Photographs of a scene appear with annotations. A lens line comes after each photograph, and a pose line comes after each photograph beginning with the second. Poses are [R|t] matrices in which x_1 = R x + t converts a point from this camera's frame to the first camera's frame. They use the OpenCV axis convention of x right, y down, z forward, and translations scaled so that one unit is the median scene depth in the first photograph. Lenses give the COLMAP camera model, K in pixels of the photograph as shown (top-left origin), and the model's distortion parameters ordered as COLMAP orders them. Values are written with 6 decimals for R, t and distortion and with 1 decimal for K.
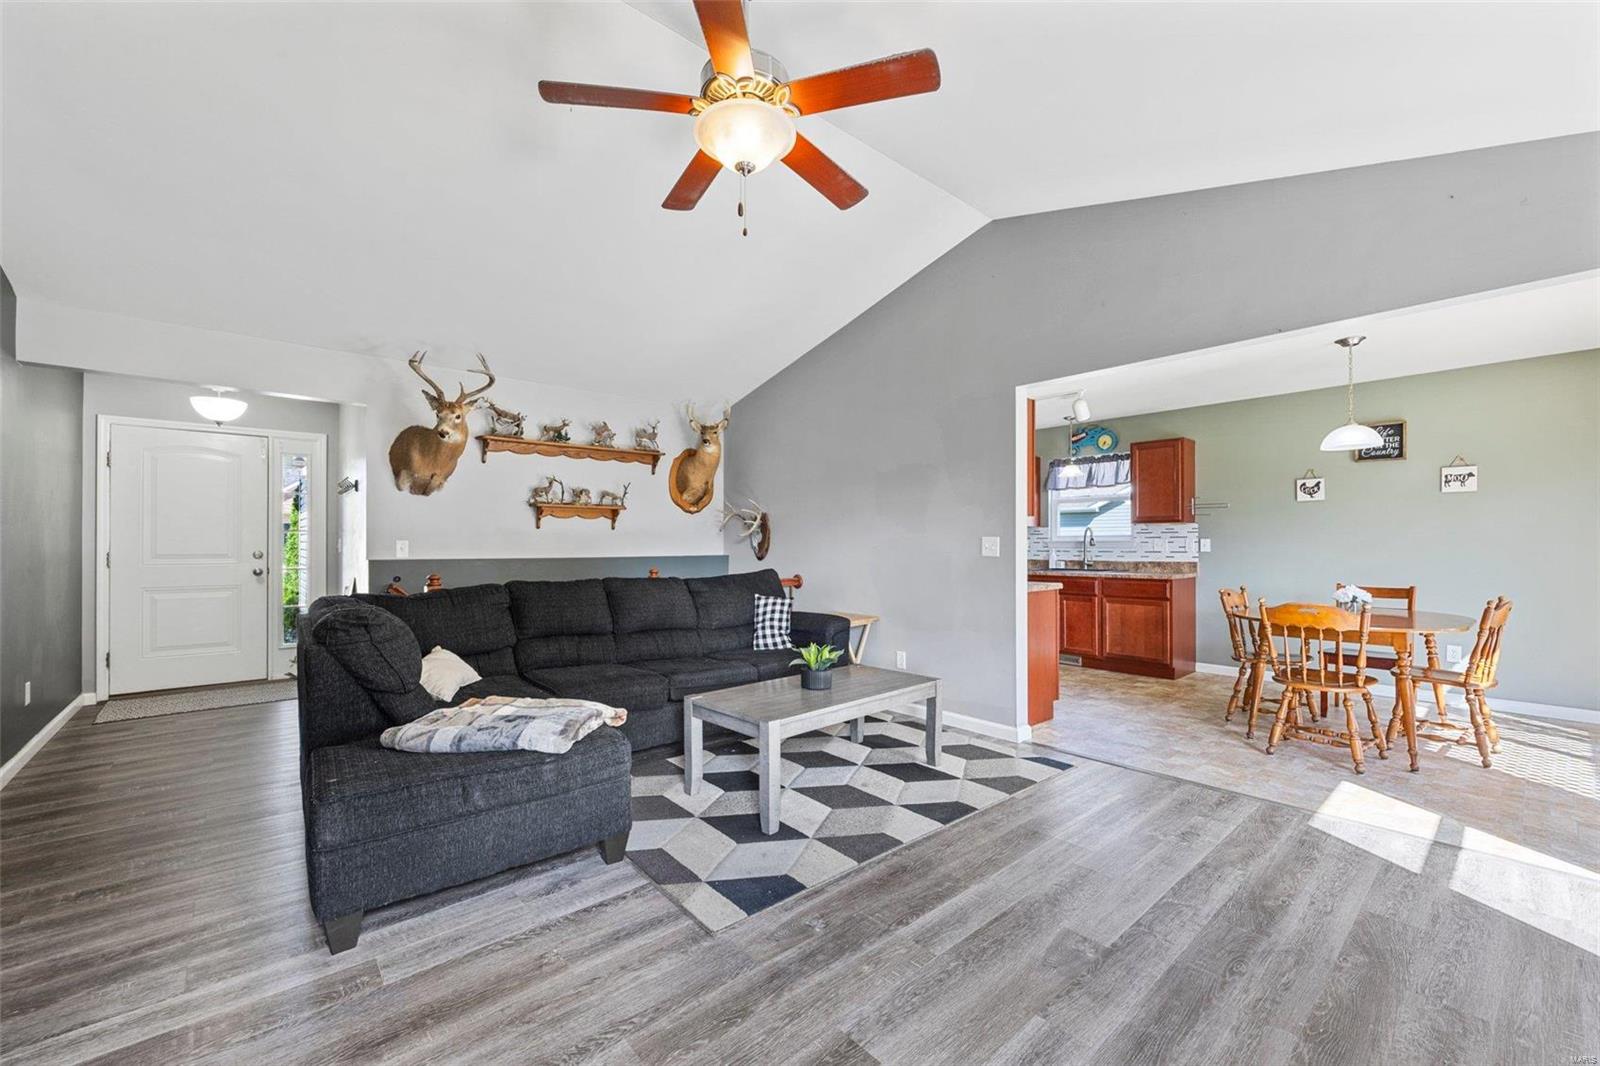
lens RADIAL K [[645.5, 0, 800.0], [0, 645.5, 533.0], [0, 0, 1]] dist [-0.001726, -0.000789]
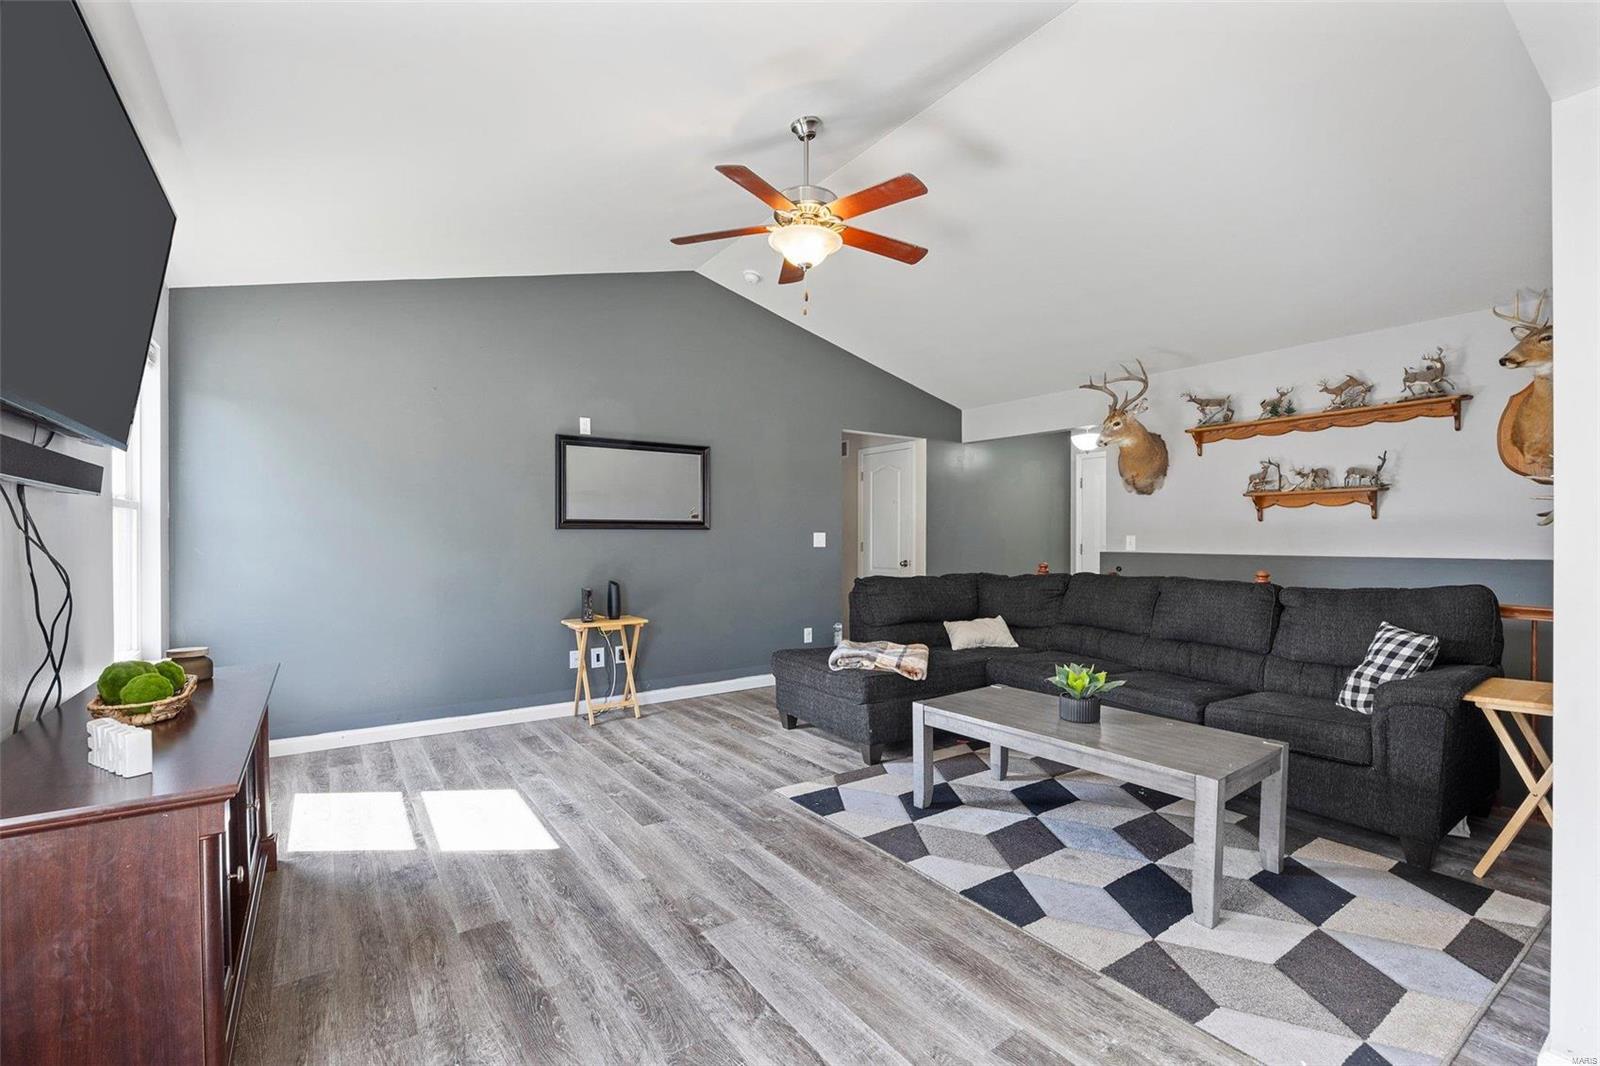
lens RADIAL K [[696.0, 0, 800.0], [0, 696.0, 533.0], [0, 0, 1]] dist [-0.020447, 0.000184]
pose [[-0.109876, -0.007110, -0.993920, 0.973675], [0.015580, 0.999839, -0.008874, 0.012505], [0.993823, -0.016460, -0.109747, 0.805402]]
